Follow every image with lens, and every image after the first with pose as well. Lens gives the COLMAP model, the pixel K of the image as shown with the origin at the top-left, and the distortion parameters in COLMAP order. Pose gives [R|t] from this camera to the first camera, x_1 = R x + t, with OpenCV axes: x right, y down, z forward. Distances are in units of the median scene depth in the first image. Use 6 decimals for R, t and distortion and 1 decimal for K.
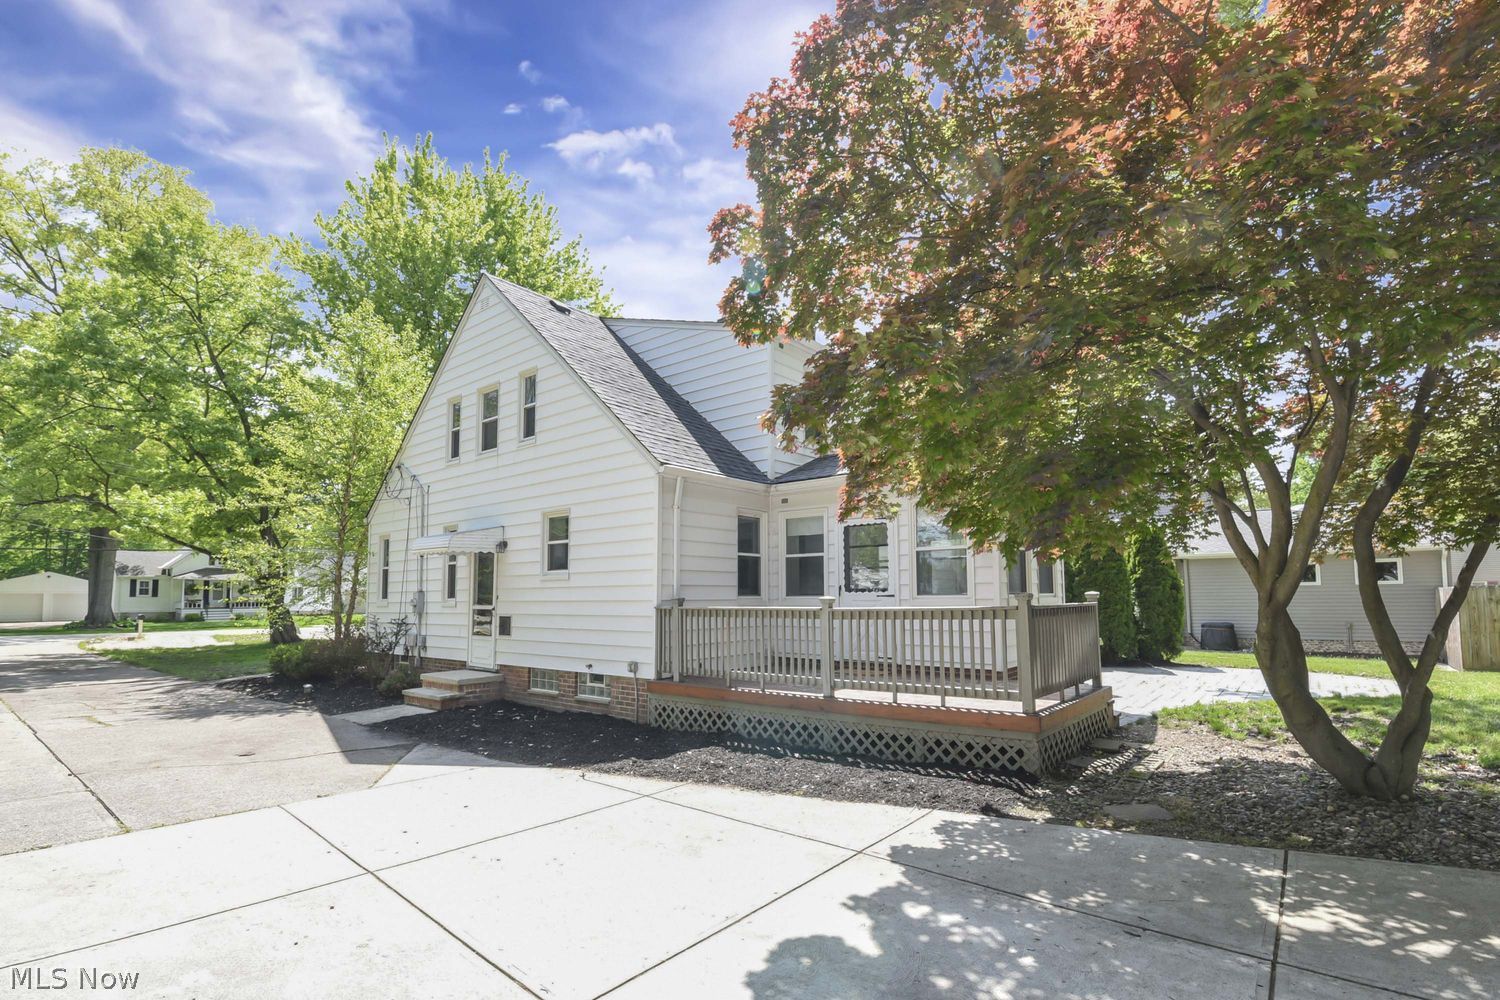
lens RADIAL K [[713.8, 0, 755.6], [0, 713.8, 538.4], [0, 0, 1]] dist [-0.026675, -0.000232]
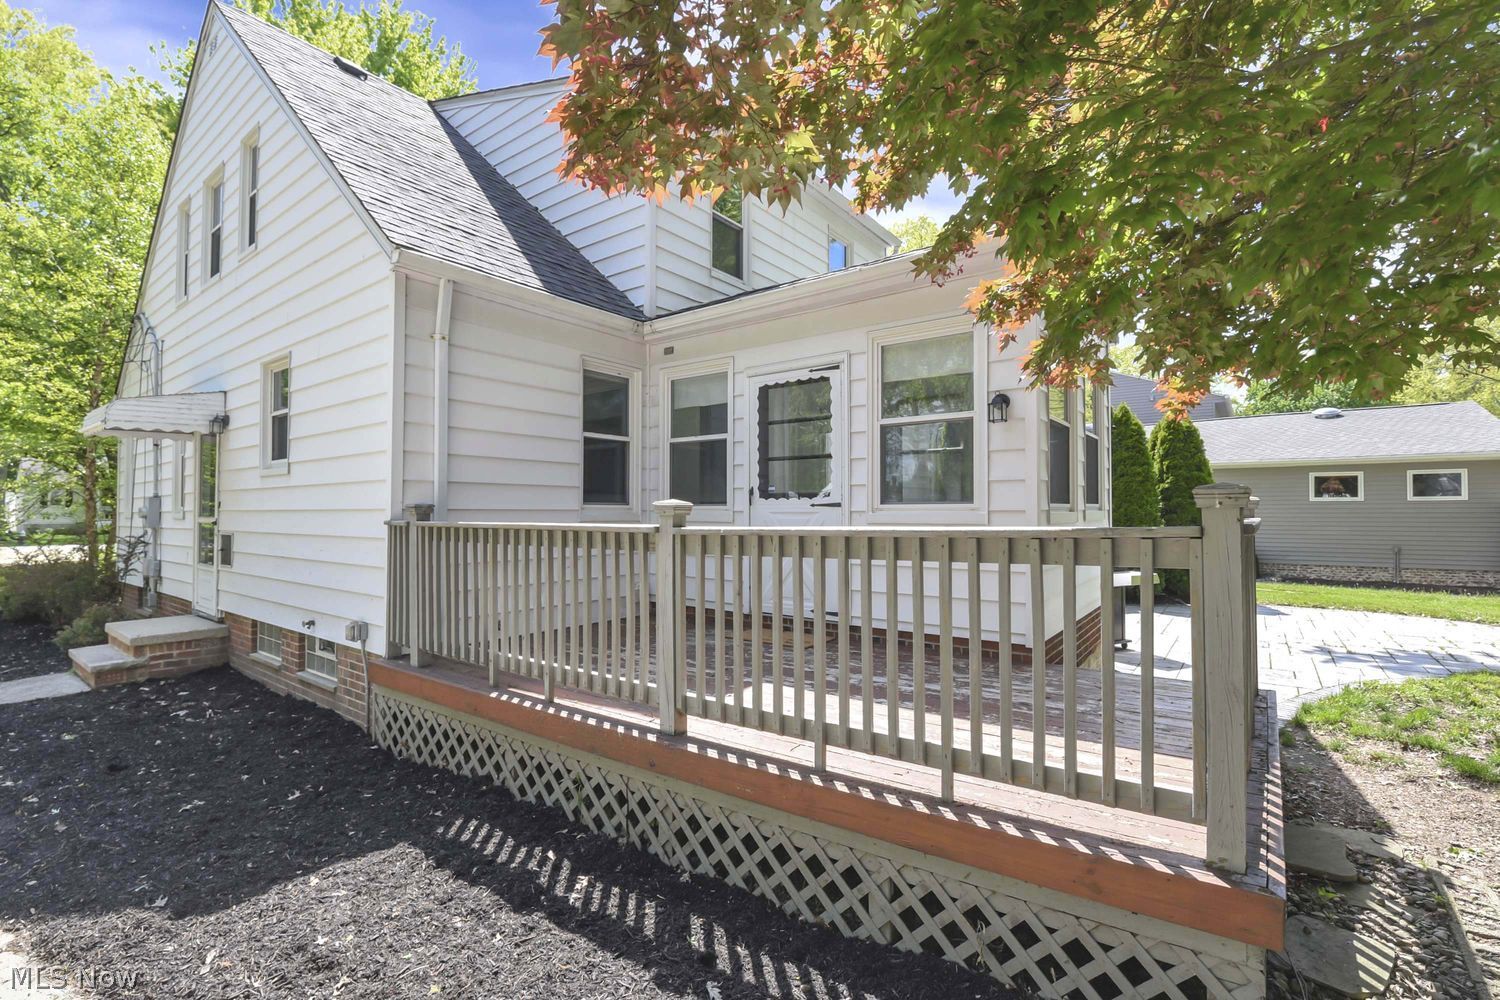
lens RADIAL K [[678.0, 0, 750.0], [0, 678.0, 500.0], [0, 0, 1]] dist [-0.026153, -0.000162]
pose [[0.999423, 0.007324, 0.033179, 0.105969], [-0.009417, 0.997946, 0.063363, 0.043864], [-0.032647, -0.063639, 0.997439, 0.472240]]
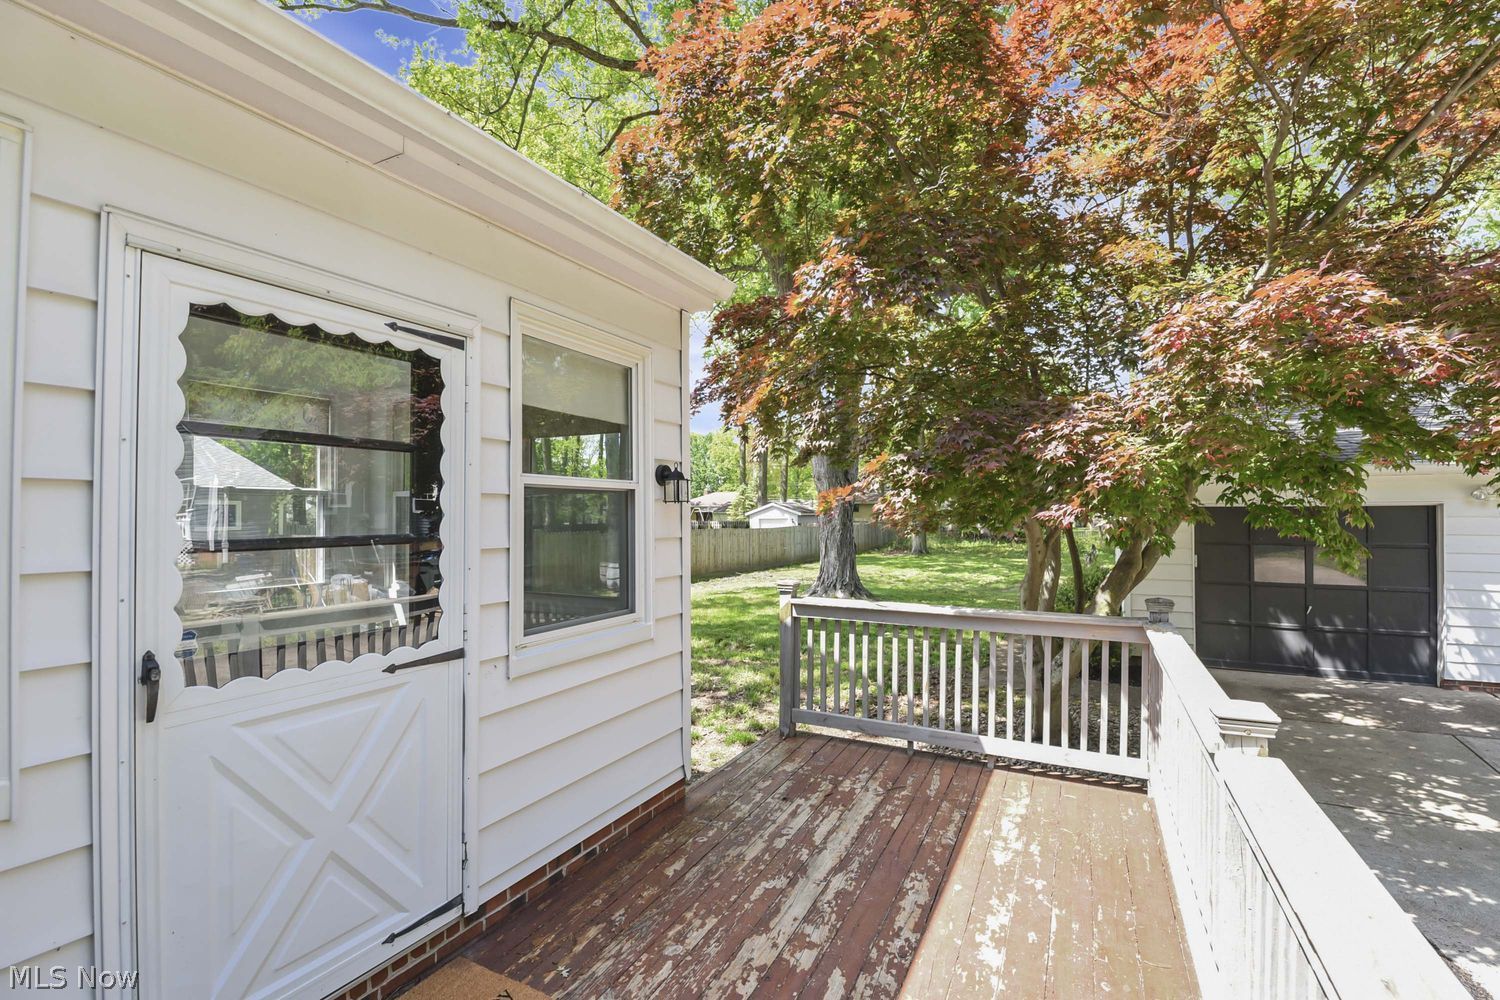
lens RADIAL K [[678.0, 0, 750.0], [0, 678.0, 500.0], [0, 0, 1]] dist [-0.026153, -0.000162]
pose [[-0.222510, 0.020346, 0.974718, -0.065003], [-0.082523, 0.995801, -0.039625, 0.027346], [-0.971431, -0.089254, -0.219897, 0.972603]]
